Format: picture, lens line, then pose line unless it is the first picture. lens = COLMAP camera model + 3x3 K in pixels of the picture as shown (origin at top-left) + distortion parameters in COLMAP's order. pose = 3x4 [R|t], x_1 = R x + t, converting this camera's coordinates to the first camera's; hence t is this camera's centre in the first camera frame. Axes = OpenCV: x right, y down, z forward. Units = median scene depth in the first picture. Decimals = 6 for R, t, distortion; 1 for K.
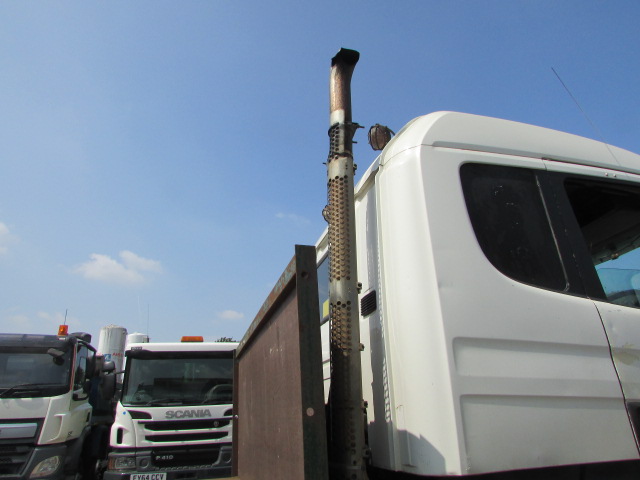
lens RADIAL K [[447.8, 0, 320.0], [0, 447.8, 240.0], [0, 0, 1]] dist [-0.013532, -0.001229]
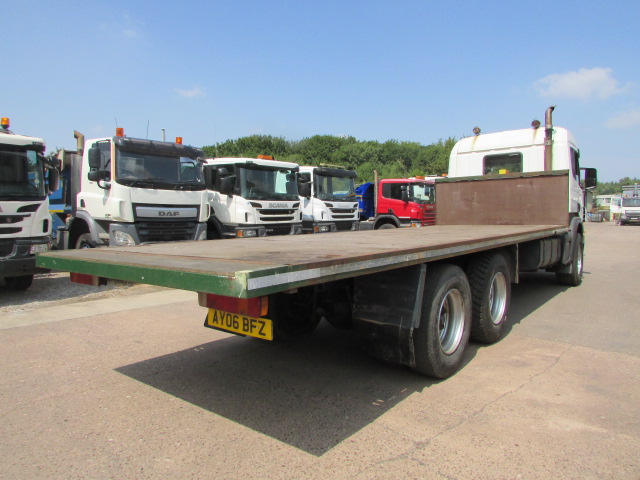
lens RADIAL K [[447.8, 0, 320.0], [0, 447.8, 240.0], [0, 0, 1]] dist [-0.013532, -0.001229]
pose [[0.805881, -0.006957, 0.592037, -1.147368], [-0.233716, 0.914992, 0.328886, -0.058688], [-0.543997, -0.403411, 0.735749, -0.310741]]
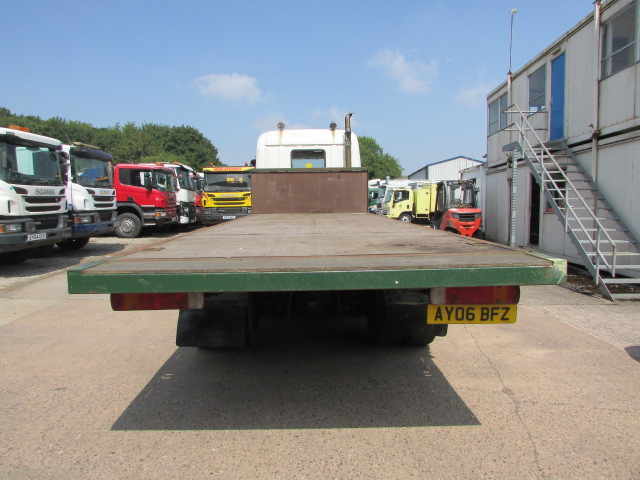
lens RADIAL K [[444.1, 0, 320.0], [0, 444.1, 240.0], [0, 0, 1]] dist [-0.026592, -0.002830]
pose [[0.231138, -0.052665, 0.971495, -1.351677], [-0.360871, 0.922665, 0.135876, 0.071659], [-0.903520, -0.381990, 0.194257, 0.014939]]
